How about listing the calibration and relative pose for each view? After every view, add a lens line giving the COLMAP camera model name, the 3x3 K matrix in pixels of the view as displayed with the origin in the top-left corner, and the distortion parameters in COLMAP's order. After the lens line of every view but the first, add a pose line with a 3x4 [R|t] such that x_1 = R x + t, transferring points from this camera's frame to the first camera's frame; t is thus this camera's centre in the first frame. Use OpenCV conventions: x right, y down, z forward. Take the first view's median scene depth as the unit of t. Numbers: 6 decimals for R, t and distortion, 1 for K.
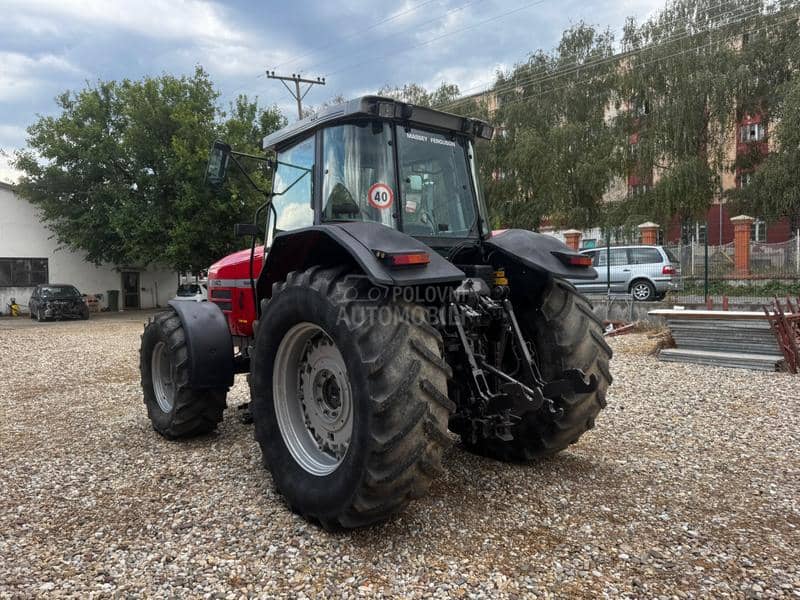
lens RADIAL K [[569.7, 0, 401.5], [0, 569.7, 295.7], [0, 0, 1]] dist [0.008080, -0.003884]
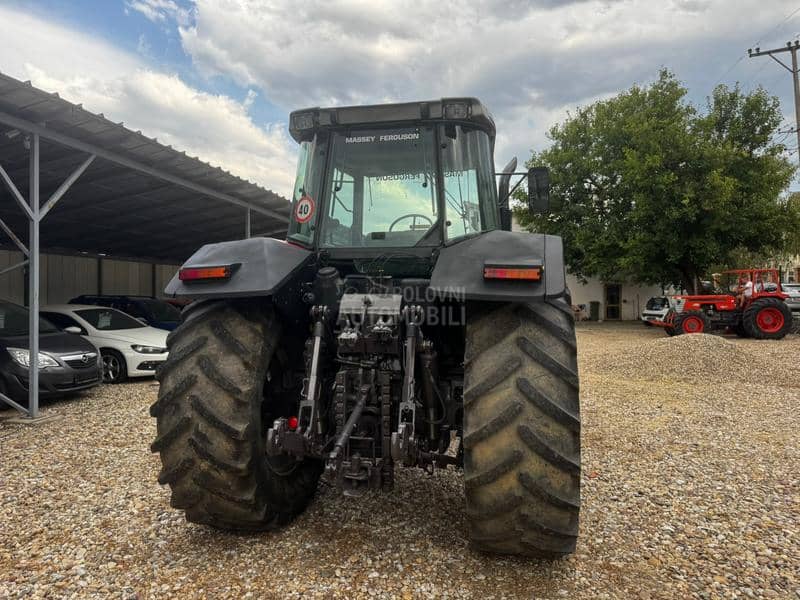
lens RADIAL K [[563.9, 0, 397.2], [0, 563.9, 301.6], [0, 0, 1]] dist [0.005995, -0.007290]
pose [[0.603708, 0.033907, -0.796484, 0.128161], [-0.042510, 0.999043, 0.010309, -0.005176], [0.796071, 0.027635, 0.604572, 0.084402]]
